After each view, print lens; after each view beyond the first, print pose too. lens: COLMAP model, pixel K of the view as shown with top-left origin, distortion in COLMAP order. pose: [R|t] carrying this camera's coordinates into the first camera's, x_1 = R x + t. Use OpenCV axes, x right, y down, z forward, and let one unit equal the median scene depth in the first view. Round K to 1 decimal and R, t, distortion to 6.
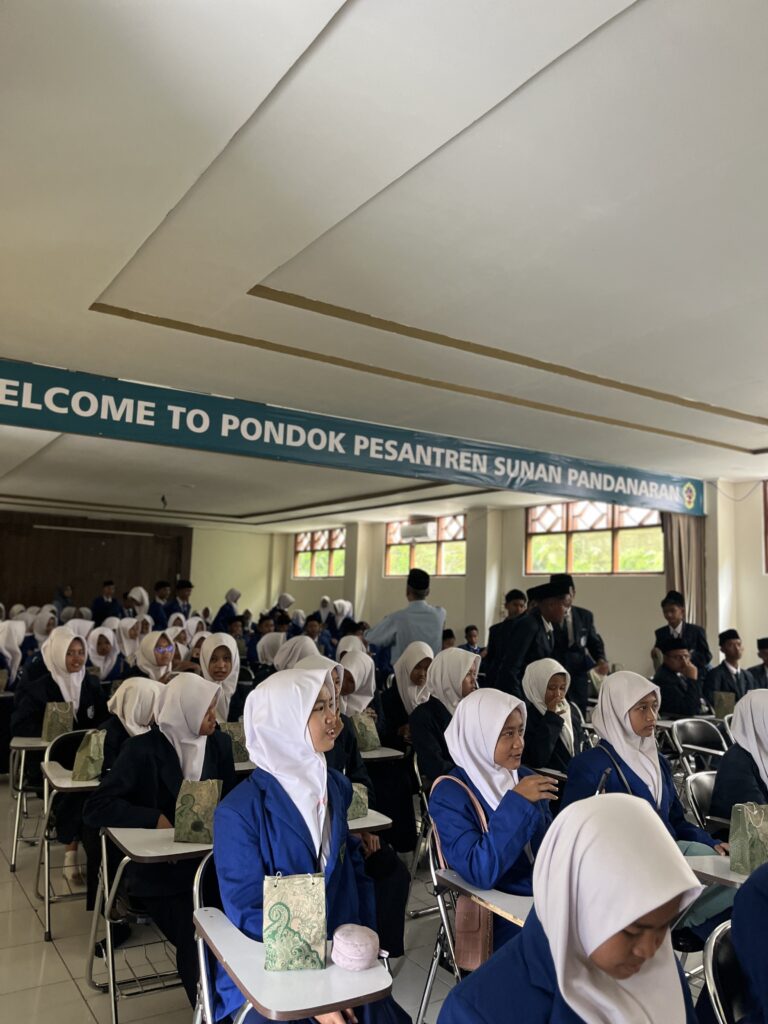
lens RADIAL K [[769.6, 0, 390.9], [0, 769.6, 519.3], [0, 0, 1]] dist [0.063492, -0.095131]
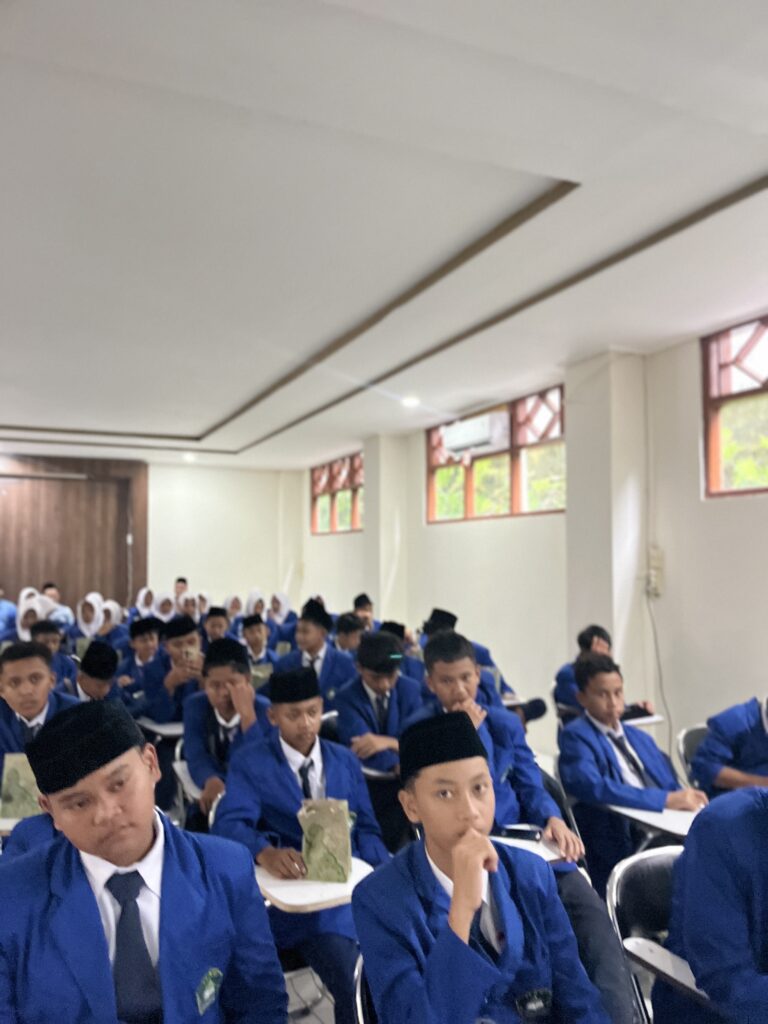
lens RADIAL K [[777.3, 0, 389.2], [0, 777.3, 512.6], [0, 0, 1]] dist [0.067879, -0.102280]
pose [[0.987447, -0.044320, -0.151608, 0.111052], [0.050061, 0.998158, 0.034259, 0.096338], [0.149811, -0.041418, 0.987847, 0.921366]]
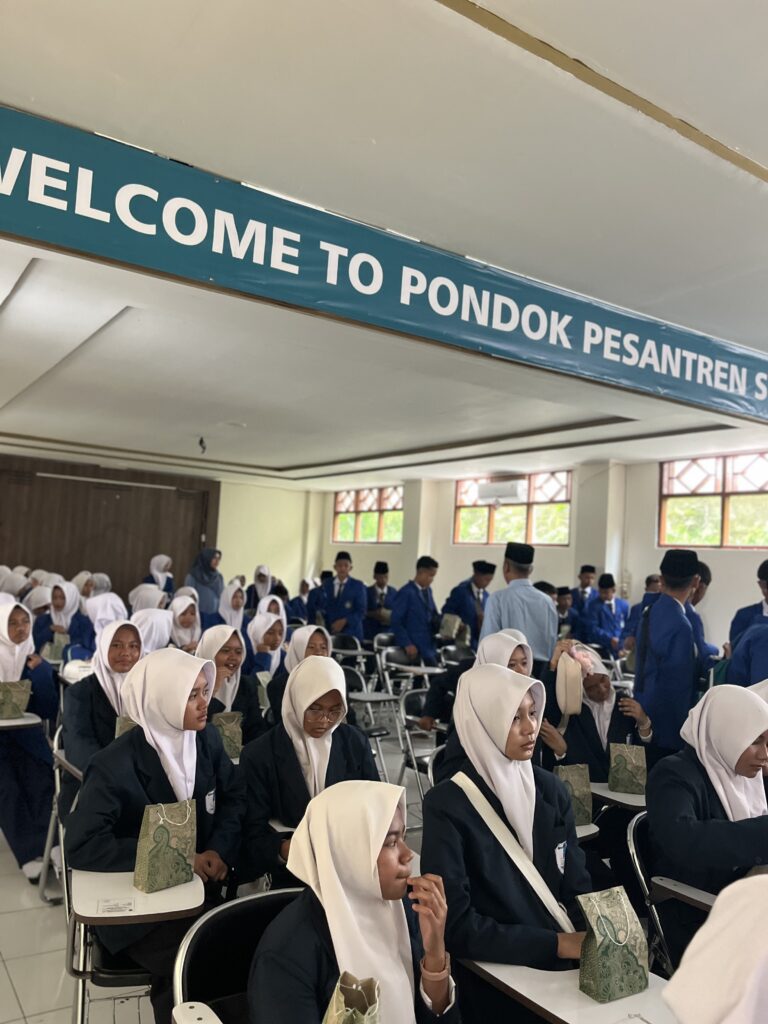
lens RADIAL K [[777.3, 0, 389.2], [0, 777.3, 512.6], [0, 0, 1]] dist [0.067879, -0.102280]
pose [[0.999678, 0.022873, 0.010946, -0.189965], [-0.023253, 0.999082, 0.035987, 0.024220], [-0.010113, -0.036230, 0.999292, 0.331402]]
